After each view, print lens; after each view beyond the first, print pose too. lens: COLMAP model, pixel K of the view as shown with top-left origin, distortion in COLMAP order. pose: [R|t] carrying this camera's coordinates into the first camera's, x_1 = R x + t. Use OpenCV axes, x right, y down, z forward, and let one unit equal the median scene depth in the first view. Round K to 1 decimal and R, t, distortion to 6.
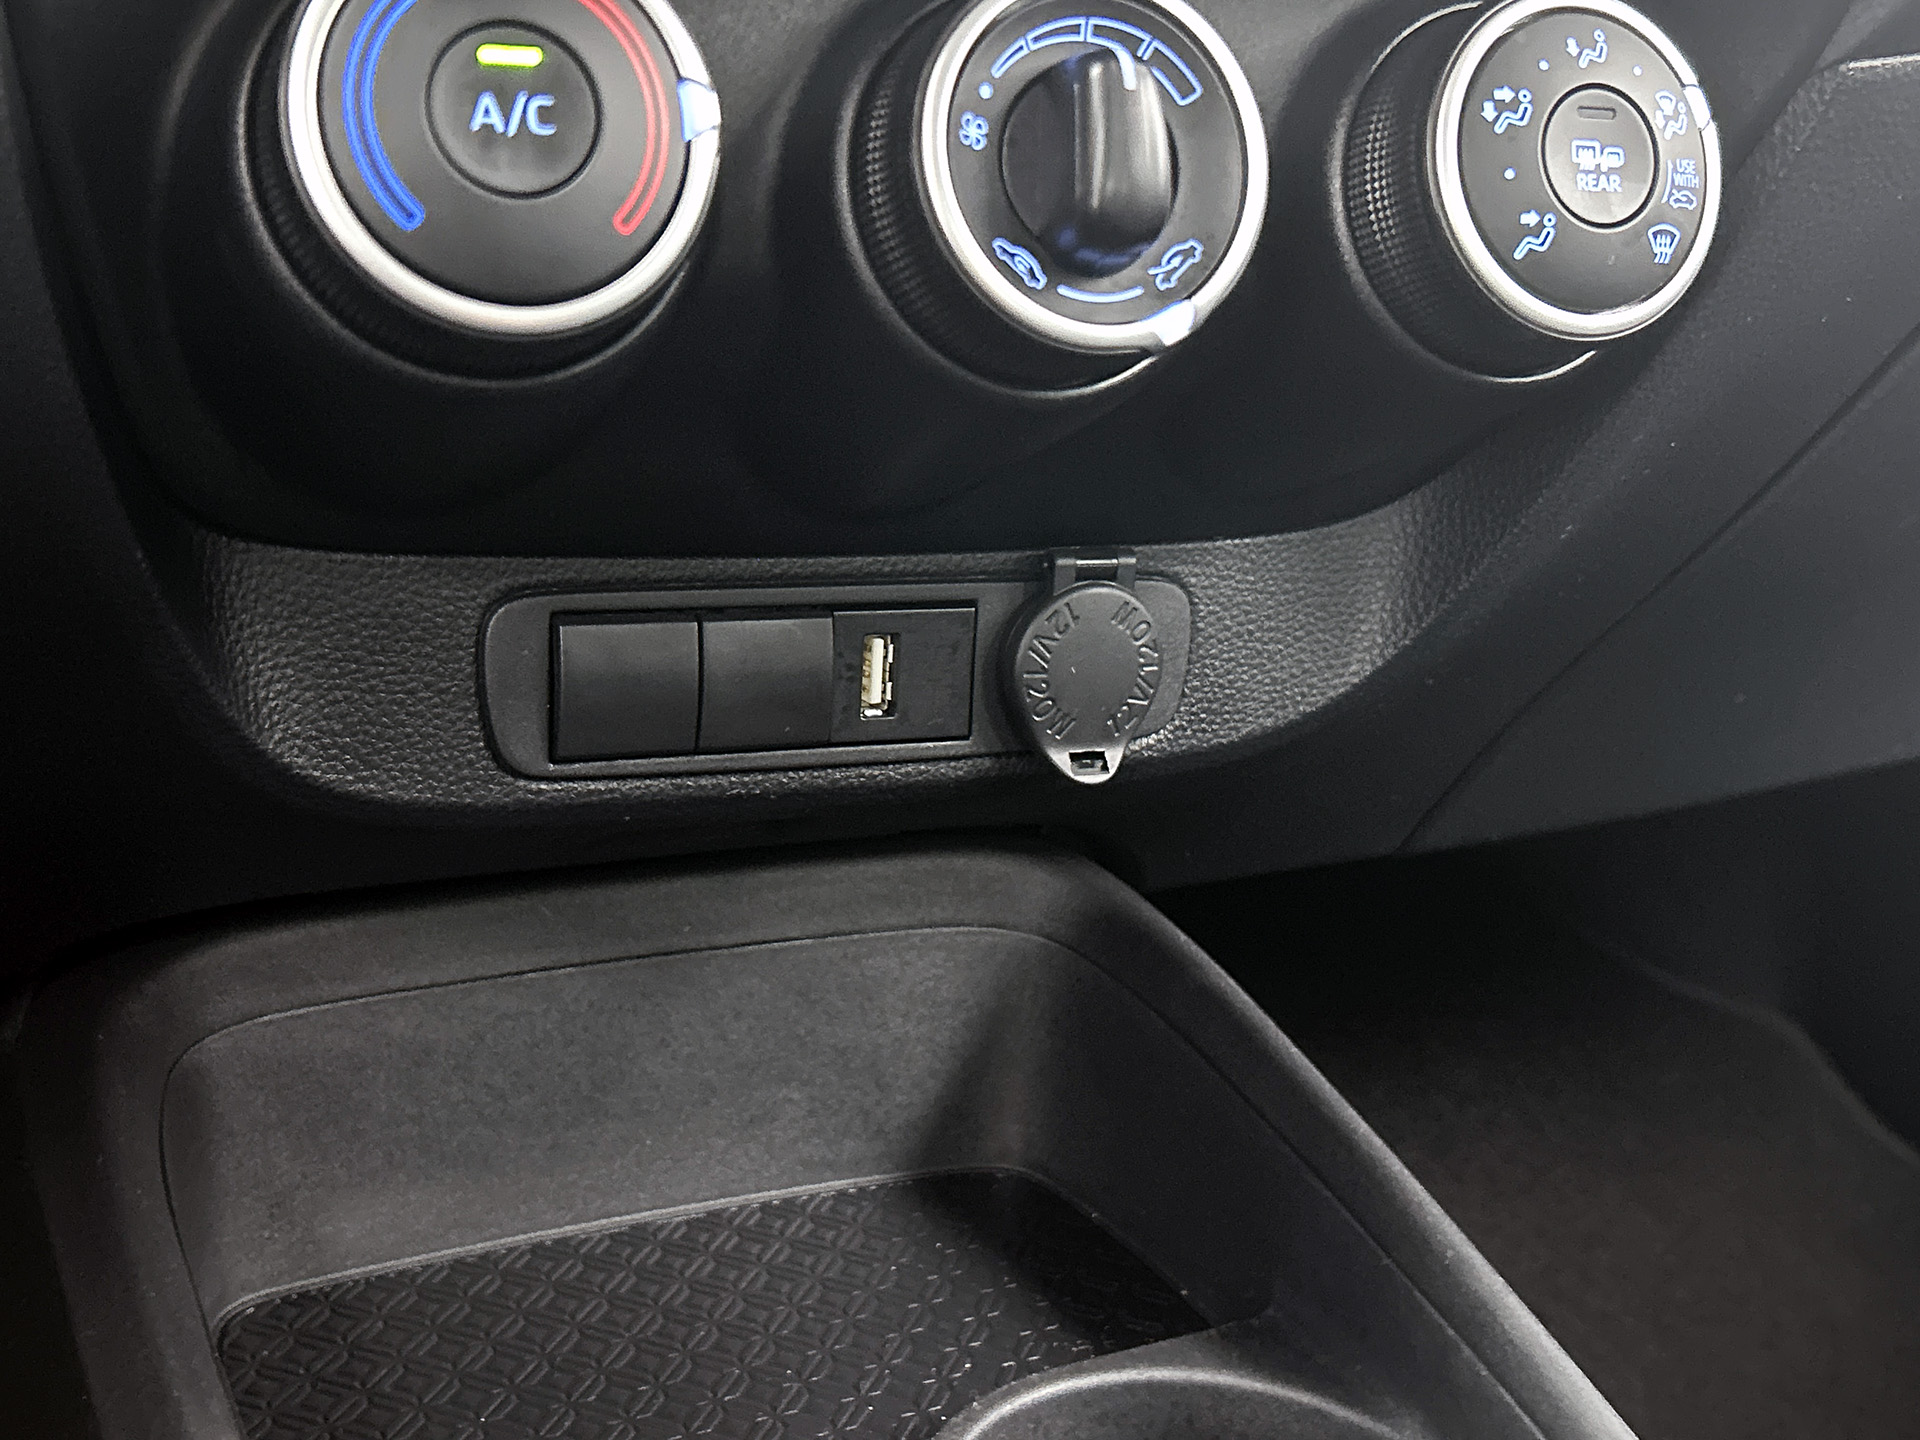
lens RADIAL K [[2139.1, 0, 912.4], [0, 2139.1, 674.7], [0, 0, 1]] dist [0.021549, 0.000000]
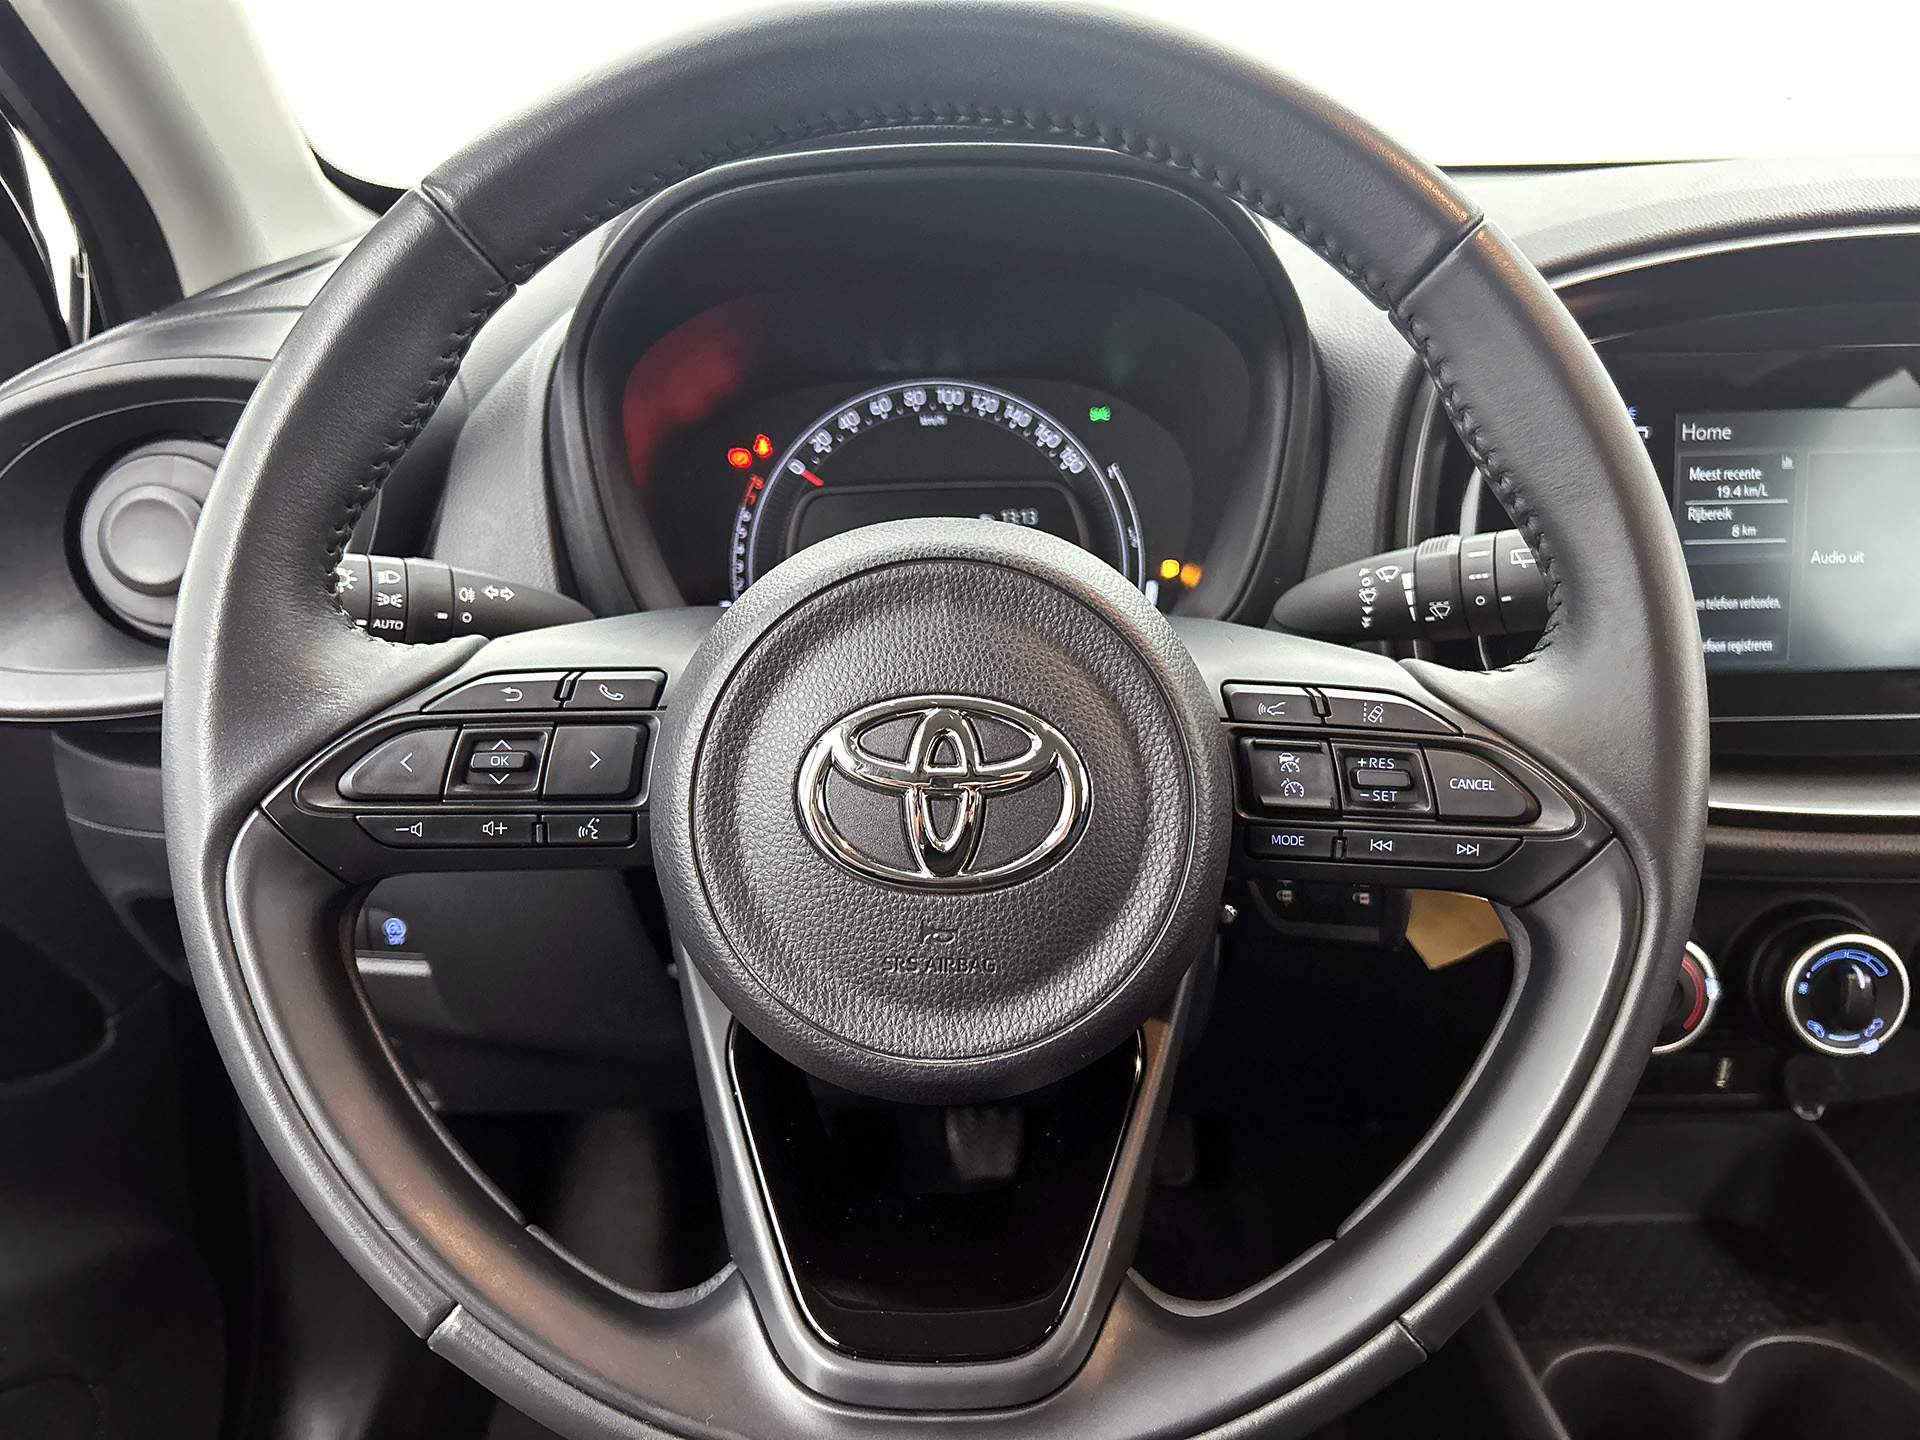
lens RADIAL K [[1442.8, 0, 987.4], [0, 1442.8, 691.3], [0, 0, 1]] dist [0.030104, -0.040051]
pose [[0.928153, 0.068517, -0.365839, -0.280826], [-0.037079, 0.995042, 0.092288, -0.706652], [0.370349, -0.072092, 0.926091, -1.161854]]
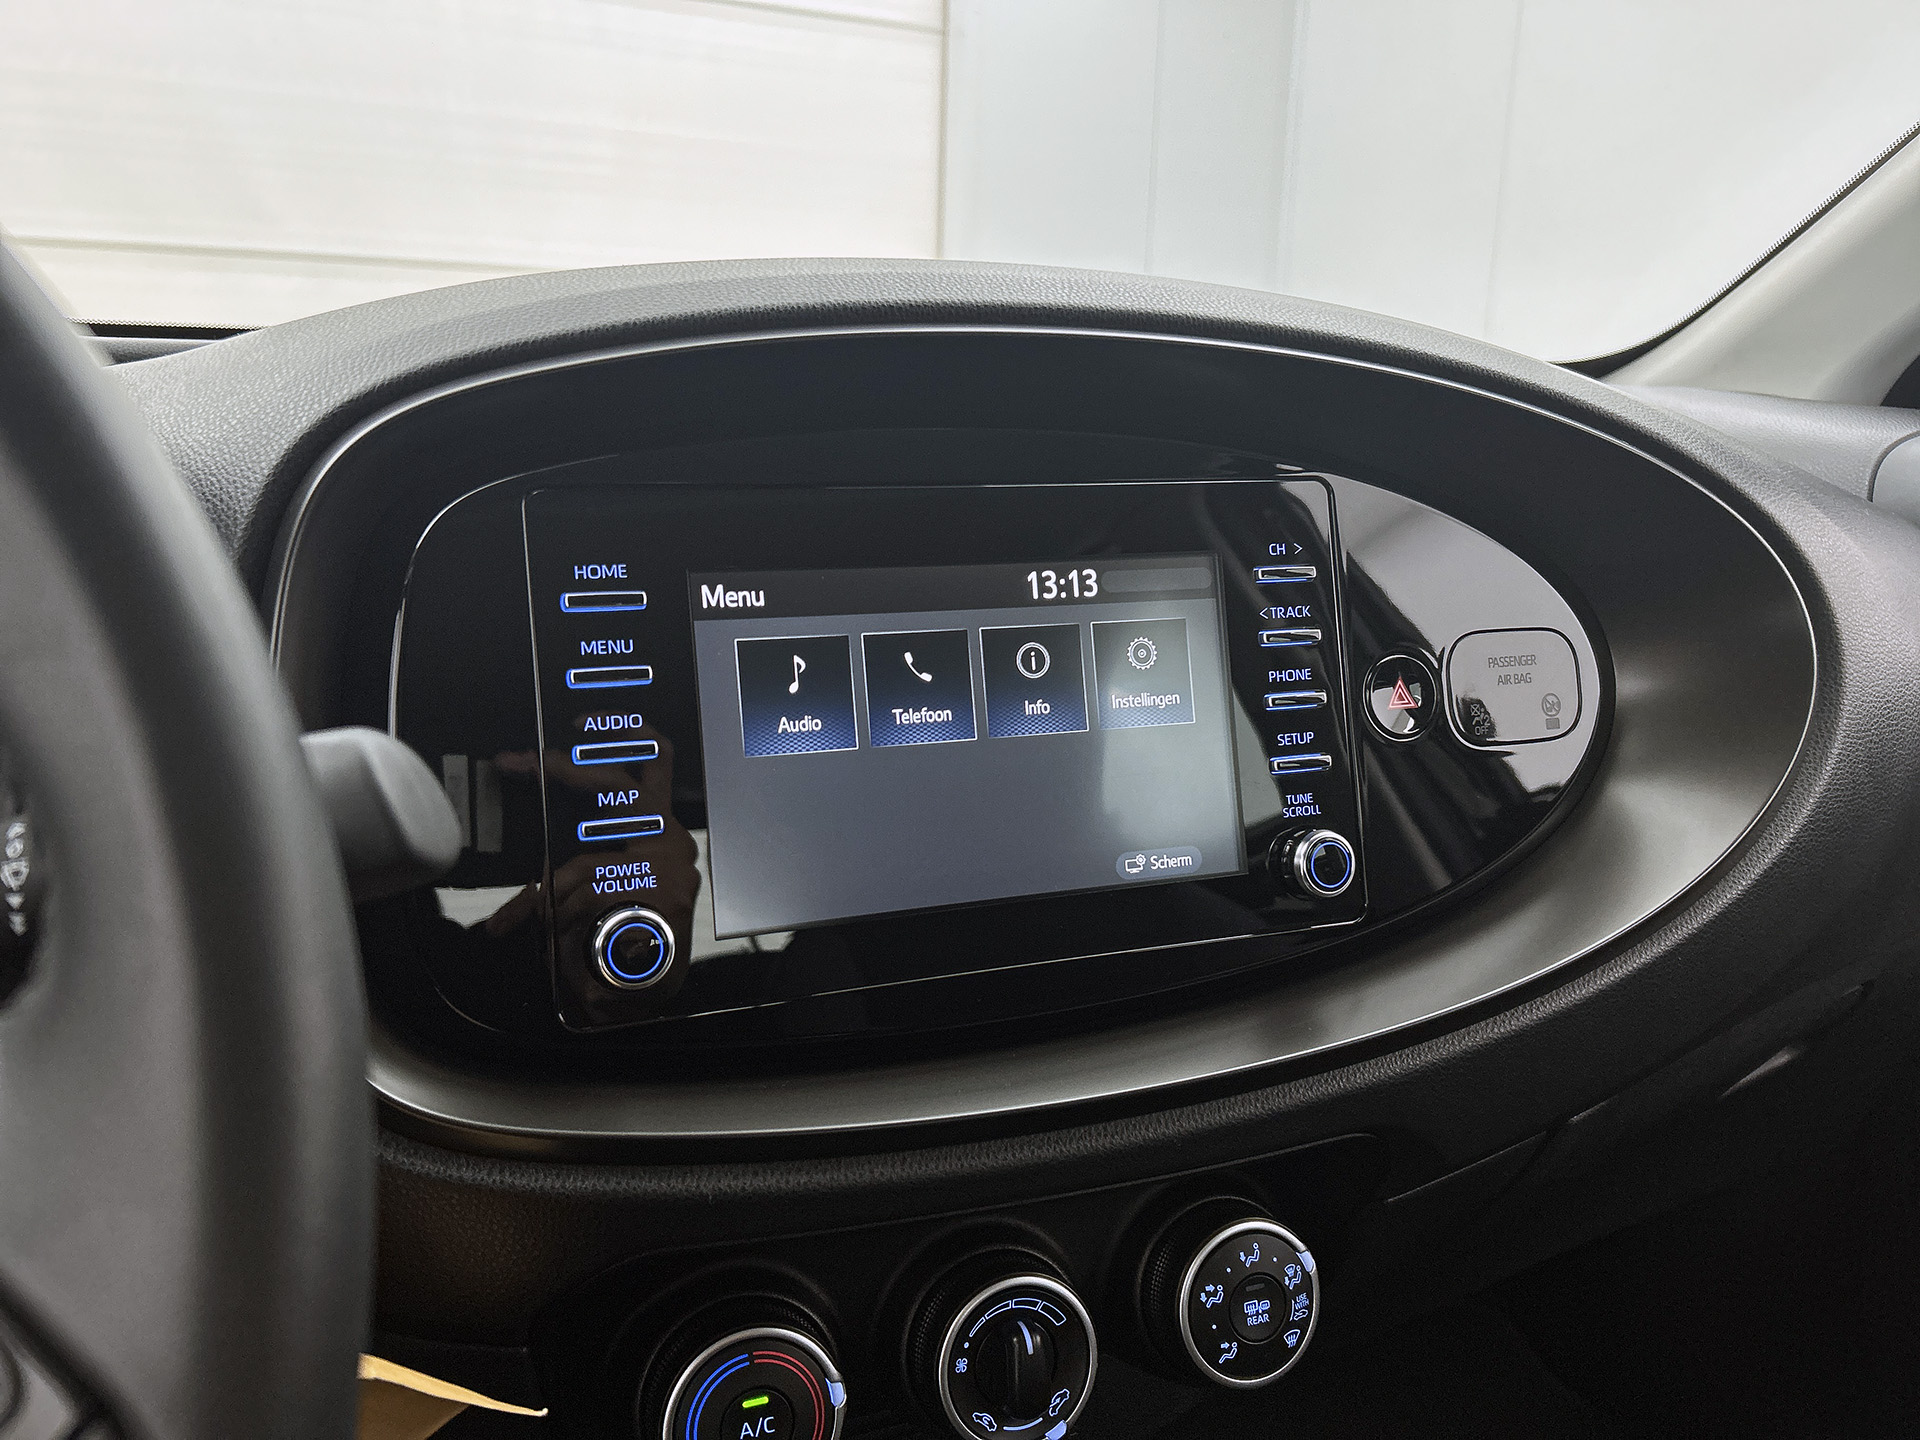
lens RADIAL K [[1442.8, 0, 962.2], [0, 1442.8, 713.7], [0, 0, 1]] dist [0.030104, -0.040051]
pose [[0.999252, -0.034631, -0.017223, 0.066184], [0.033481, 0.997447, -0.063078, -0.702603], [0.019363, 0.062454, 0.997860, -0.455327]]
